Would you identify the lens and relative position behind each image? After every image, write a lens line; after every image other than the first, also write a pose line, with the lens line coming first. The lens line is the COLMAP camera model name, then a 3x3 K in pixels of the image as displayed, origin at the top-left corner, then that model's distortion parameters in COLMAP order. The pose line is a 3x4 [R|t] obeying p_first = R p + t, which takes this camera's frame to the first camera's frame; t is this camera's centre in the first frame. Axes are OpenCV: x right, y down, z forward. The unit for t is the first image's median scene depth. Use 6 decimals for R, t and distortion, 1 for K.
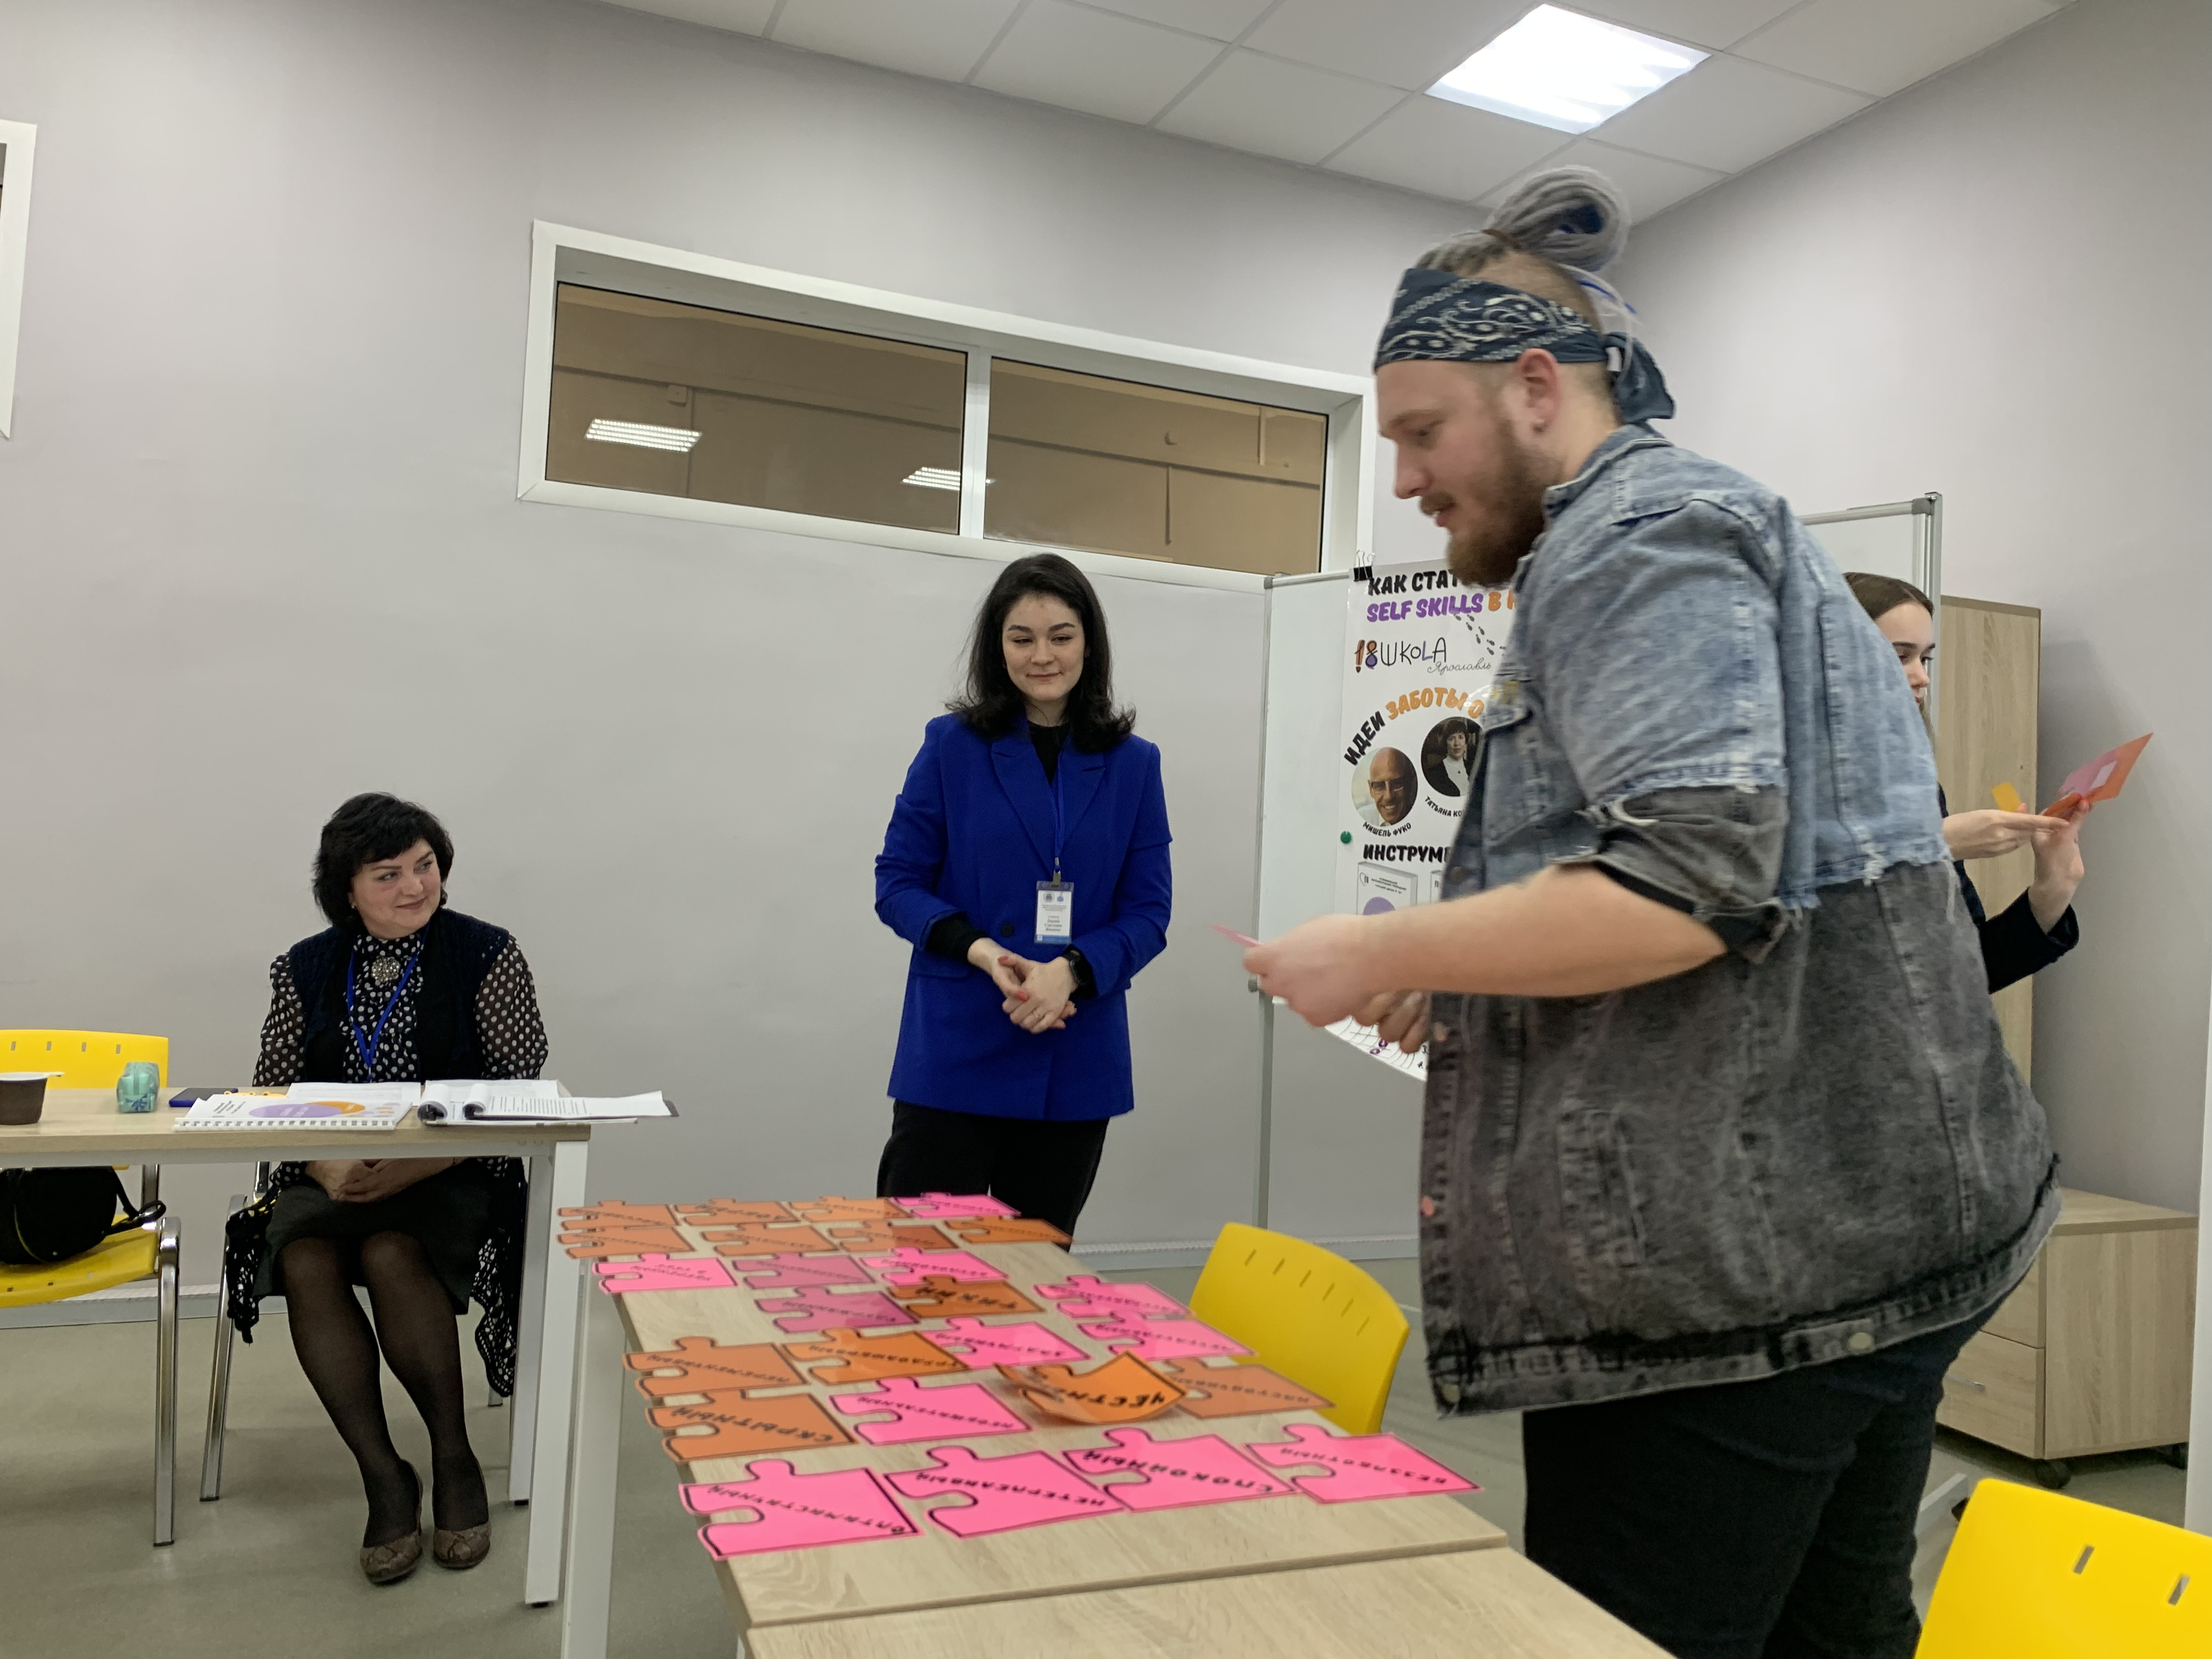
lens RADIAL K [[1732.2, 0, 1053.7], [0, 1732.2, 812.0], [0, 0, 1]] dist [0.098519, -0.112731]
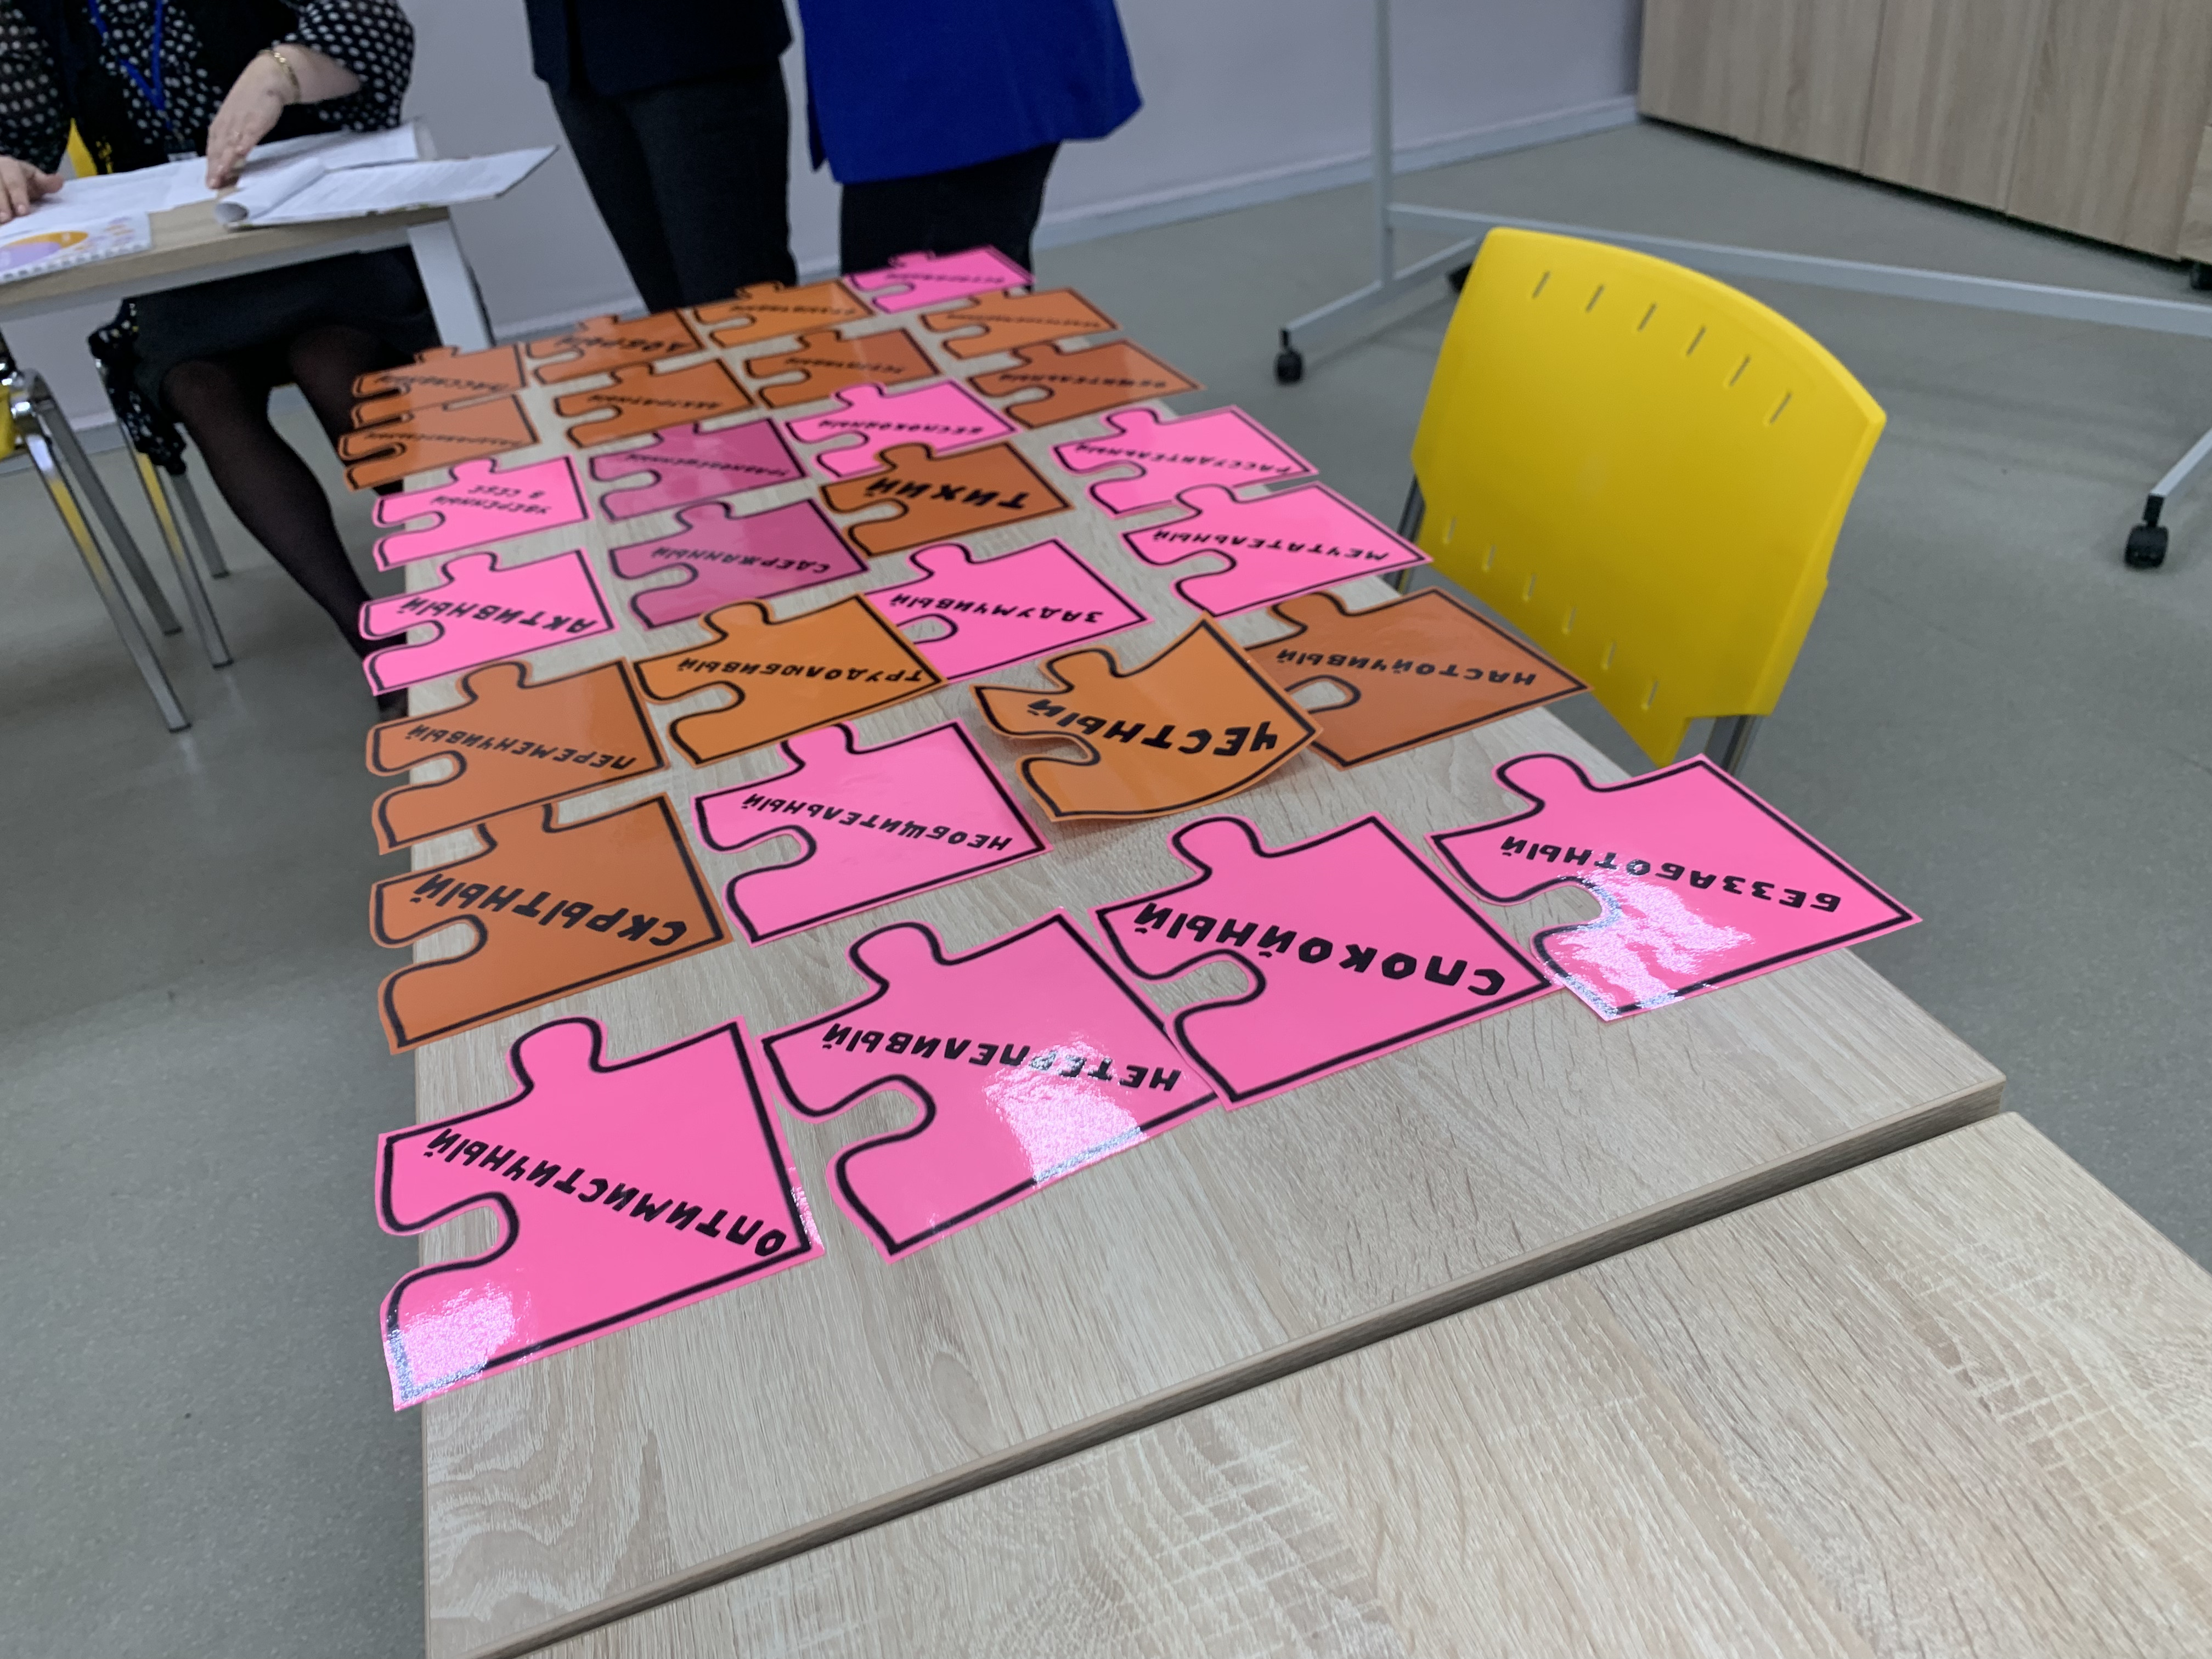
lens RADIAL K [[1749.1, 0, 1020.5], [0, 1749.1, 834.8], [0, 0, 1]] dist [0.088542, -0.118559]
pose [[0.988534, -0.105427, -0.108099, 0.014349], [0.148551, 0.807358, 0.571056, 0.010208], [0.027069, -0.580567, 0.813763, 0.190998]]
